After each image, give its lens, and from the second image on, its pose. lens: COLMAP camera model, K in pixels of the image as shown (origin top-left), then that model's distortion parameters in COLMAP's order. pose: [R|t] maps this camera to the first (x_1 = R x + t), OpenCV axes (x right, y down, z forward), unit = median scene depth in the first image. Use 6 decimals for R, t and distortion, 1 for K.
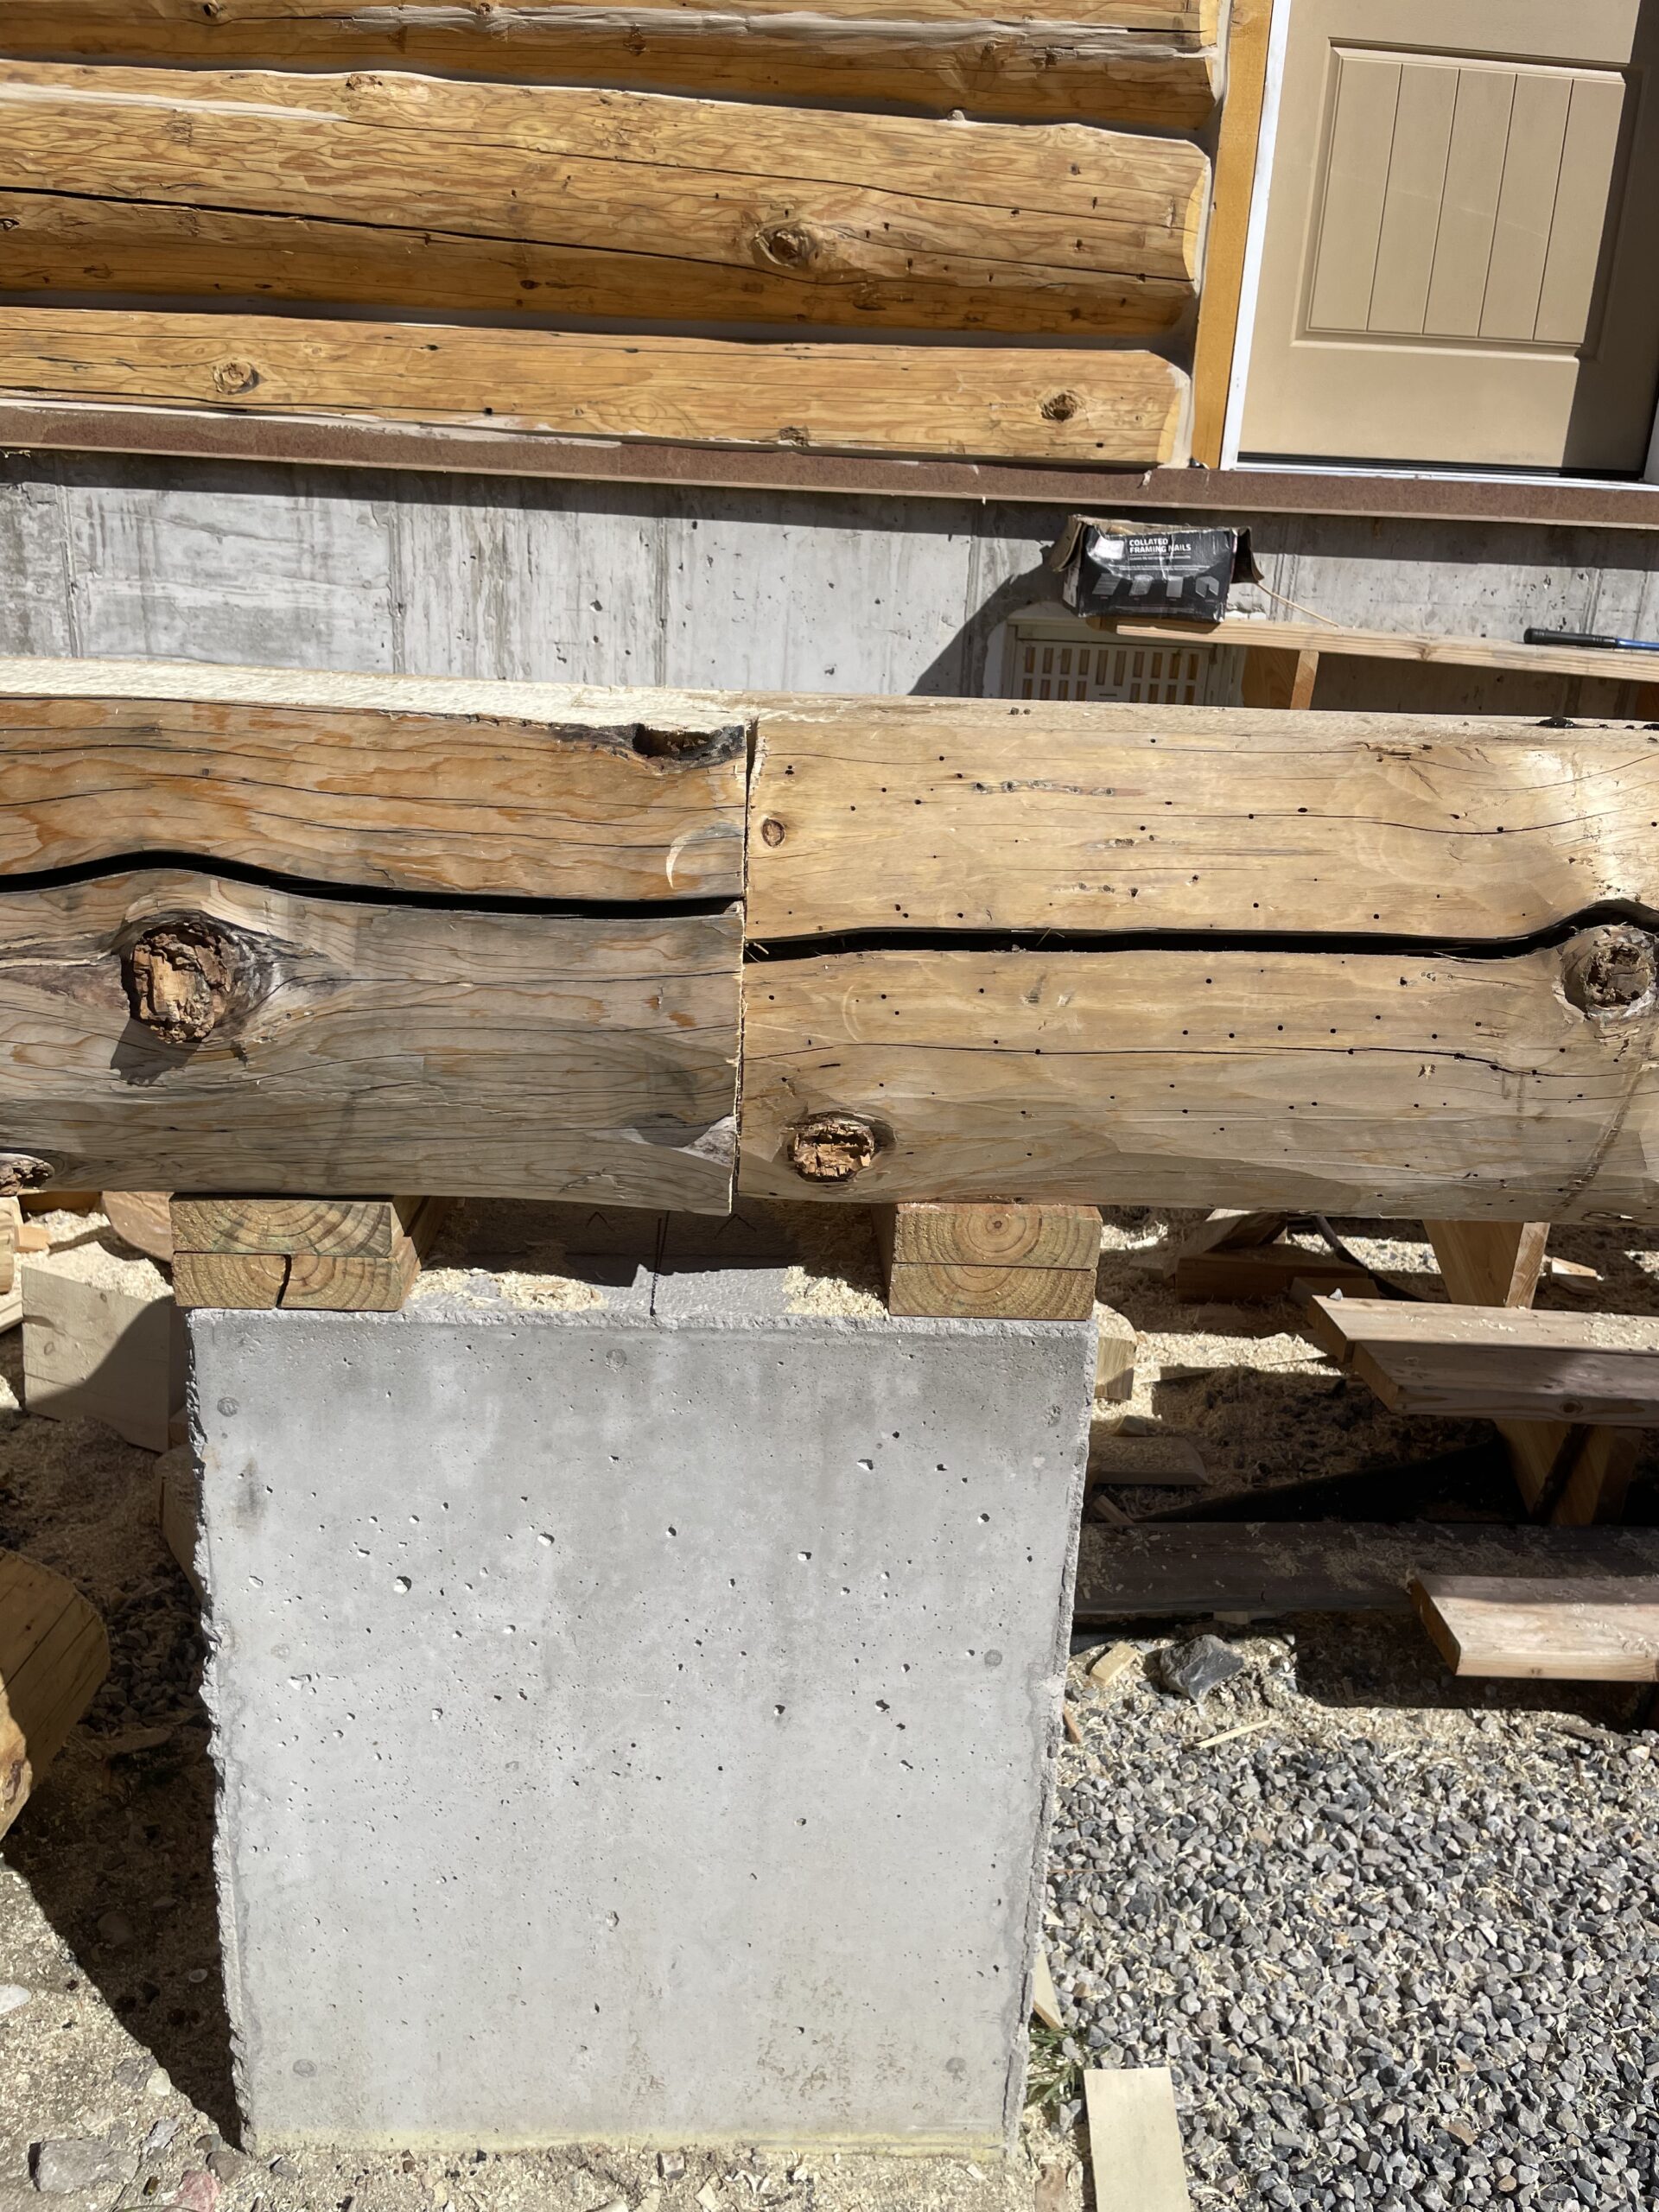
lens RADIAL K [[1690.3, 0, 832.8], [0, 1690.3, 1103.0], [0, 0, 1]] dist [0.053184, -0.076440]
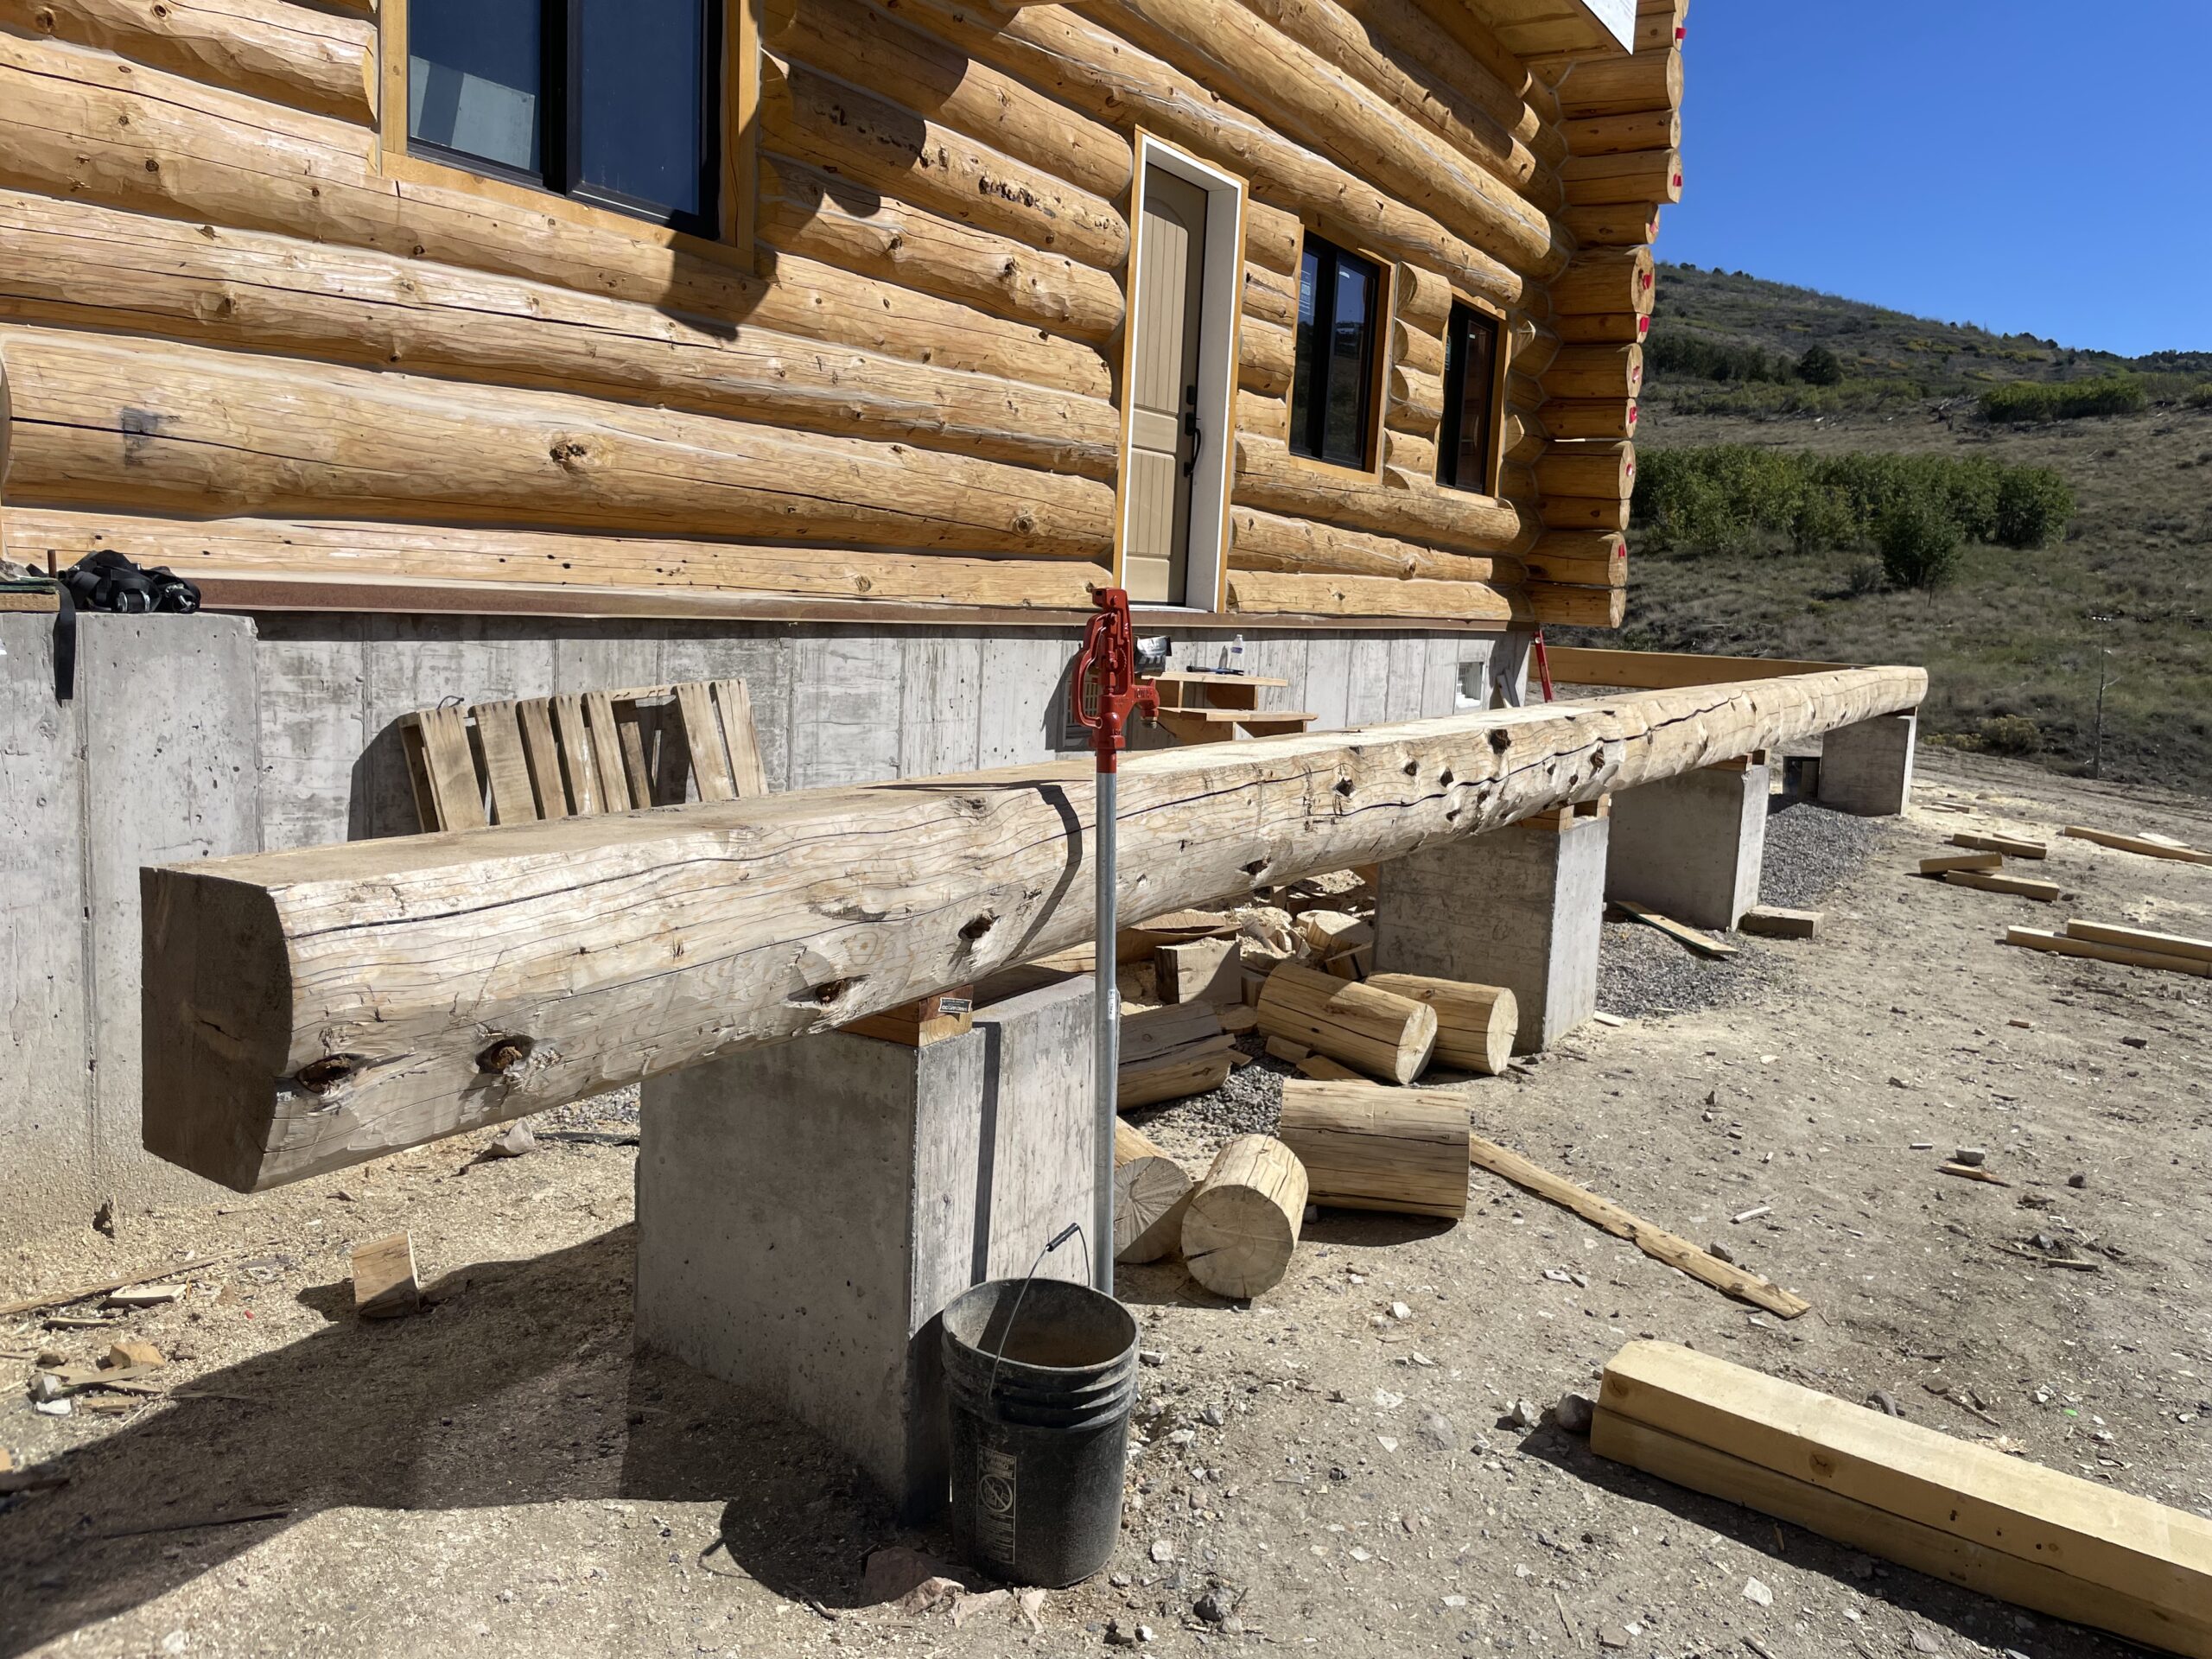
lens RADIAL K [[1690.3, 0, 1103.8], [0, 1690.3, 829.1], [0, 0, 1]] dist [0.053184, -0.076440]
pose [[0.550611, -0.138162, 0.823249, -1.865454], [0.249876, 0.968267, -0.004624, -0.067866], [-0.796486, 0.208256, 0.567662, -0.286956]]
